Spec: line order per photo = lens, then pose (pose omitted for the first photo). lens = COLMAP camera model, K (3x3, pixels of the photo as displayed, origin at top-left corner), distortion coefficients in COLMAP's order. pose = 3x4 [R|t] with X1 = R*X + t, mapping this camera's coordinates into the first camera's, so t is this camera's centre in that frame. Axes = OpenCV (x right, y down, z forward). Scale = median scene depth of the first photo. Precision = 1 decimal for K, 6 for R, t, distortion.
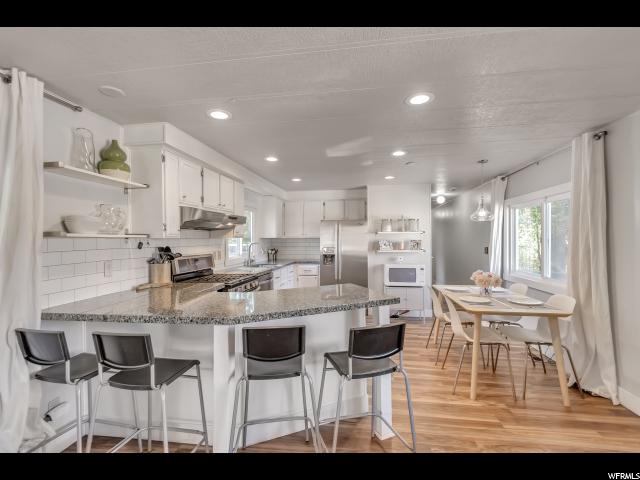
lens RADIAL K [[293.0, 0, 321.8], [0, 293.0, 242.7], [0, 0, 1]] dist [-0.004905, -0.001165]
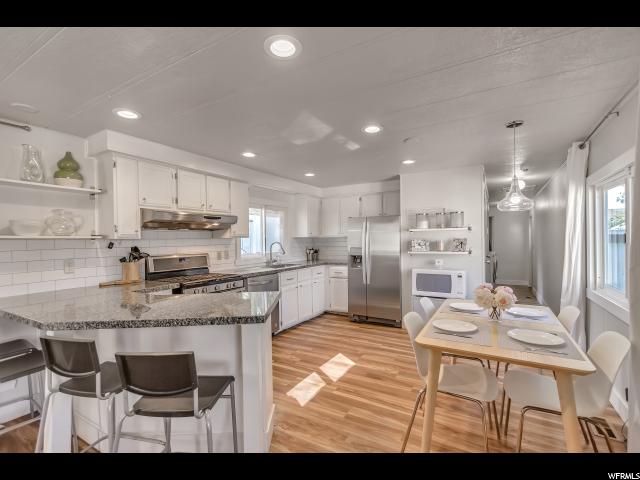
lens RADIAL K [[293.0, 0, 322.4], [0, 293.0, 239.6], [0, 0, 1]] dist [-0.004905, -0.001165]
pose [[0.928733, -0.003941, -0.370729, 0.292366], [0.001355, 0.999973, -0.007237, -0.001796], [0.370748, 0.006219, 0.928713, 0.152228]]
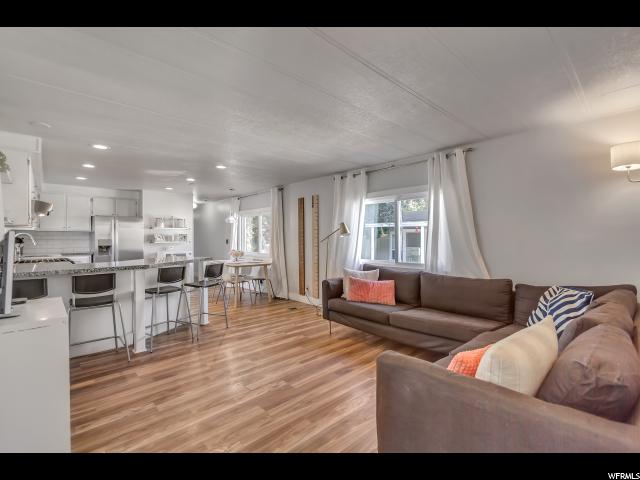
lens RADIAL K [[293.0, 0, 323.6], [0, 293.0, 240.6], [0, 0, 1]] dist [-0.004905, -0.001165]
pose [[0.615294, 0.003395, 0.788291, -0.393129], [0.007308, 0.999923, -0.010010, 0.043216], [-0.788264, 0.011920, 0.615221, -0.411482]]
